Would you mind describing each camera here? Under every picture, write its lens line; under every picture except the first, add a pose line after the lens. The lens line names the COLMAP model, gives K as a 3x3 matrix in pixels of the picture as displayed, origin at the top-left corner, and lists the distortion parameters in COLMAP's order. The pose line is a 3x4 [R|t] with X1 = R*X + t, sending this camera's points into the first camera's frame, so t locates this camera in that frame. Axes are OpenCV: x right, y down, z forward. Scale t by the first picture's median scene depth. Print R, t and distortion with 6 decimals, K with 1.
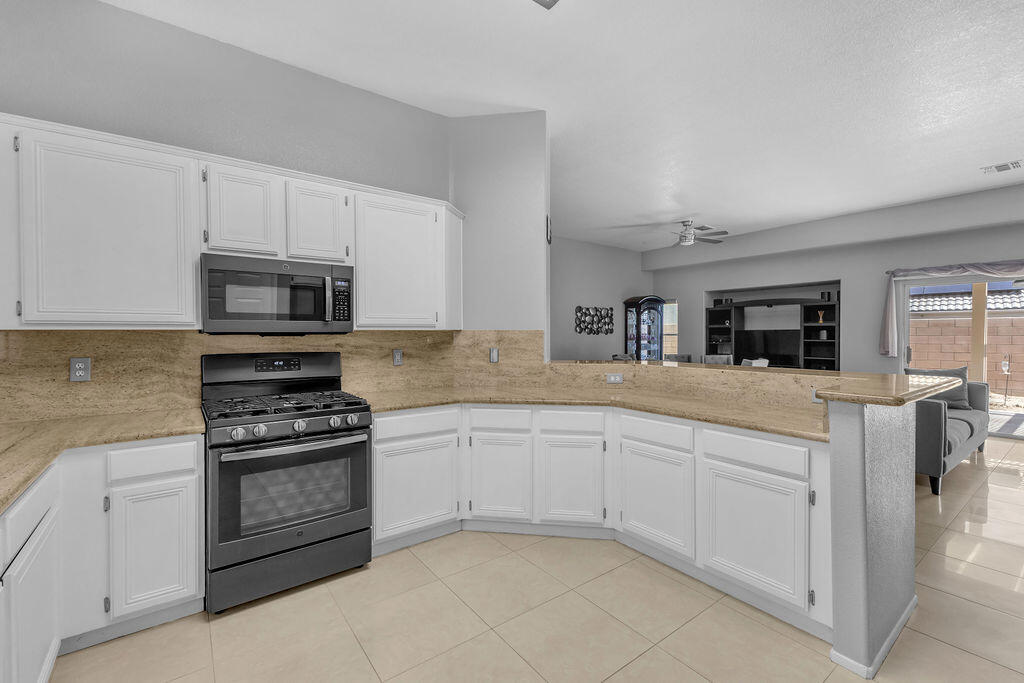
lens RADIAL K [[435.7, 0, 512.4], [0, 435.7, 337.5], [0, 0, 1]] dist [0.006053, 0.000143]
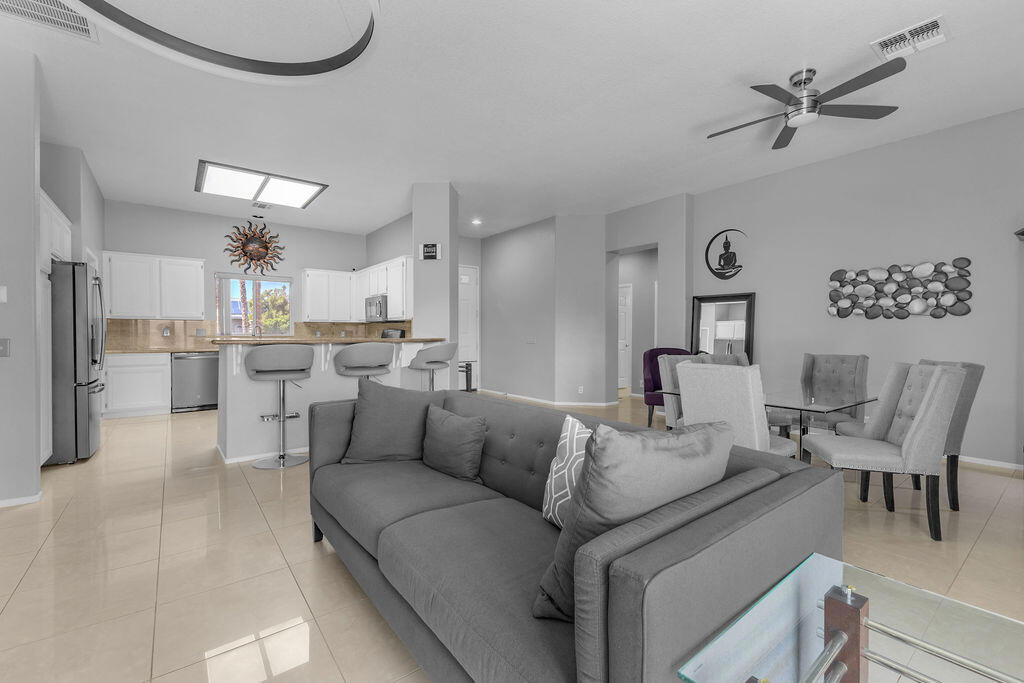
lens RADIAL K [[439.6, 0, 514.6], [0, 439.6, 338.6], [0, 0, 1]] dist [0.007918, -0.000658]
pose [[0.017683, 0.012910, -0.999760, 0.759023], [-0.011212, 0.999856, 0.012713, 0.016480], [0.999781, 0.010985, 0.017826, 0.590242]]
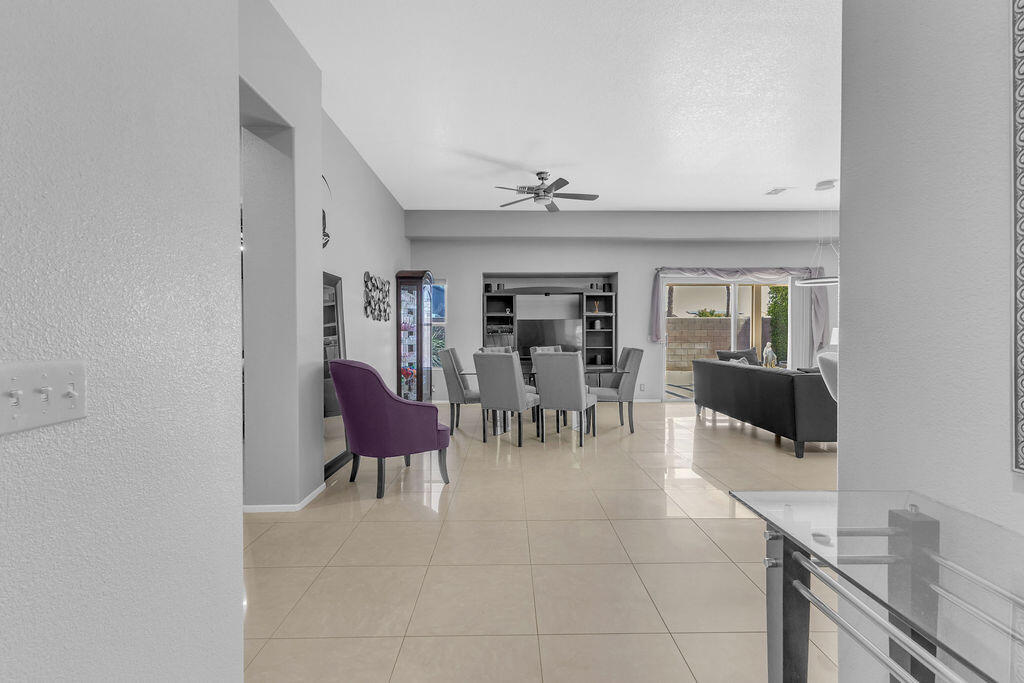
lens RADIAL K [[435.7, 0, 512.4], [0, 435.7, 337.5], [0, 0, 1]] dist [0.006053, 0.000143]
pose [[0.585679, -0.004047, 0.810533, -0.223816], [0.008110, 0.999967, -0.000867, 0.021454], [-0.810502, 0.007081, 0.585693, 0.513047]]
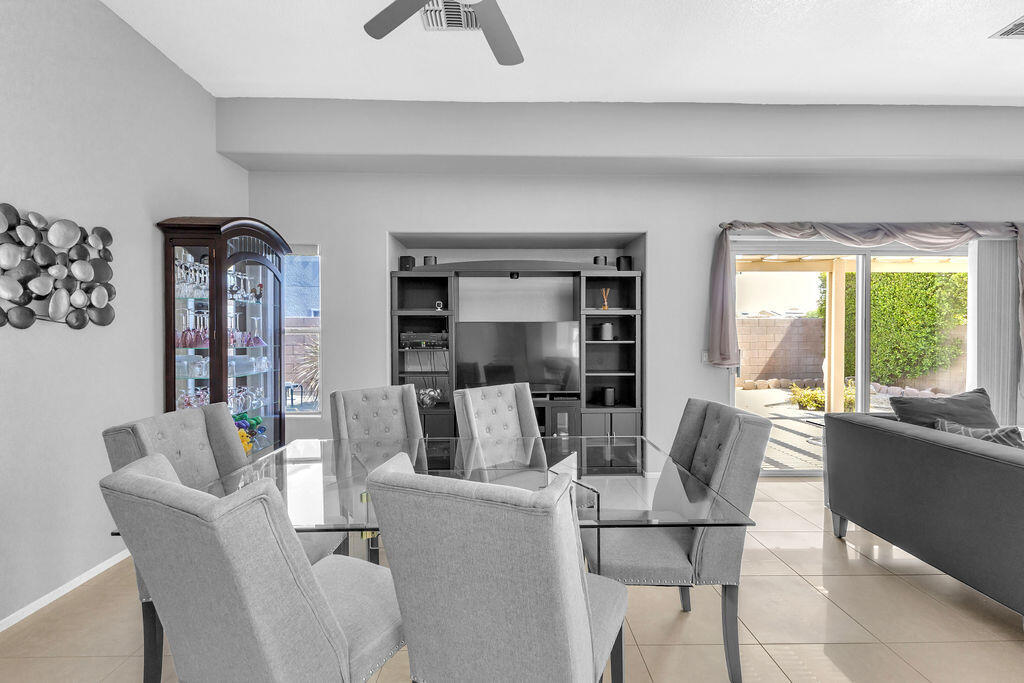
lens RADIAL K [[439.6, 0, 514.6], [0, 439.6, 338.6], [0, 0, 1]] dist [0.007918, -0.000658]
pose [[0.577245, -0.005714, 0.816551, 0.167413], [0.007053, 0.999973, 0.002011, 0.000626], [-0.816541, 0.004598, 0.577270, 0.707694]]
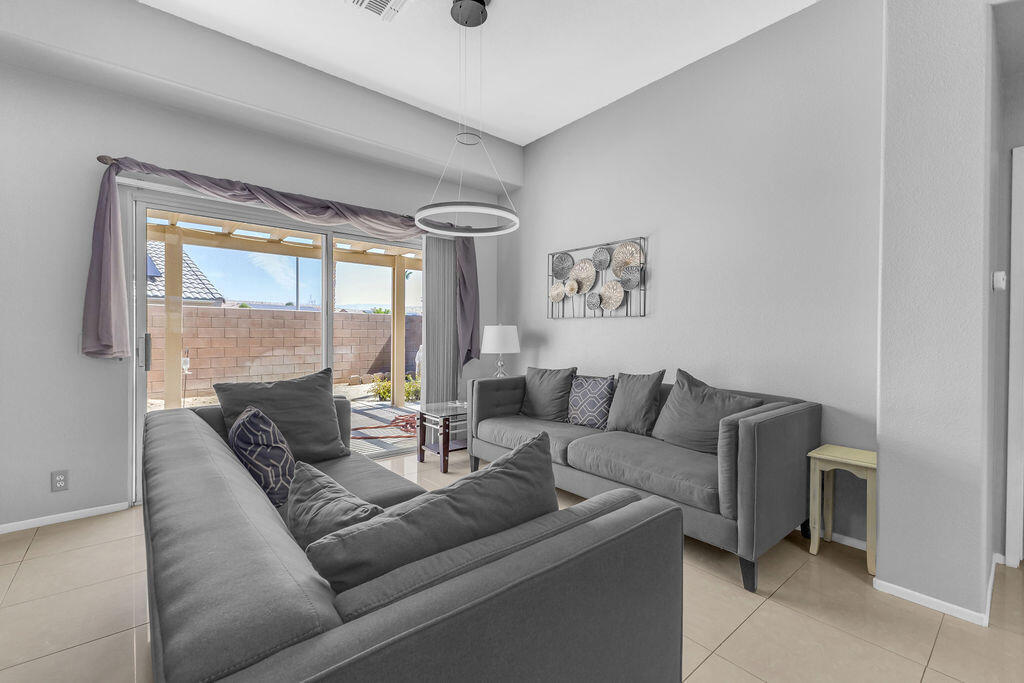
lens RADIAL K [[435.7, 0, 512.4], [0, 435.7, 337.5], [0, 0, 1]] dist [0.006053, 0.000143]
pose [[-0.065924, -0.003620, 0.997818, 0.324506], [0.004303, 0.999983, 0.003913, 0.018577], [-0.997815, 0.004551, -0.065907, 0.506346]]
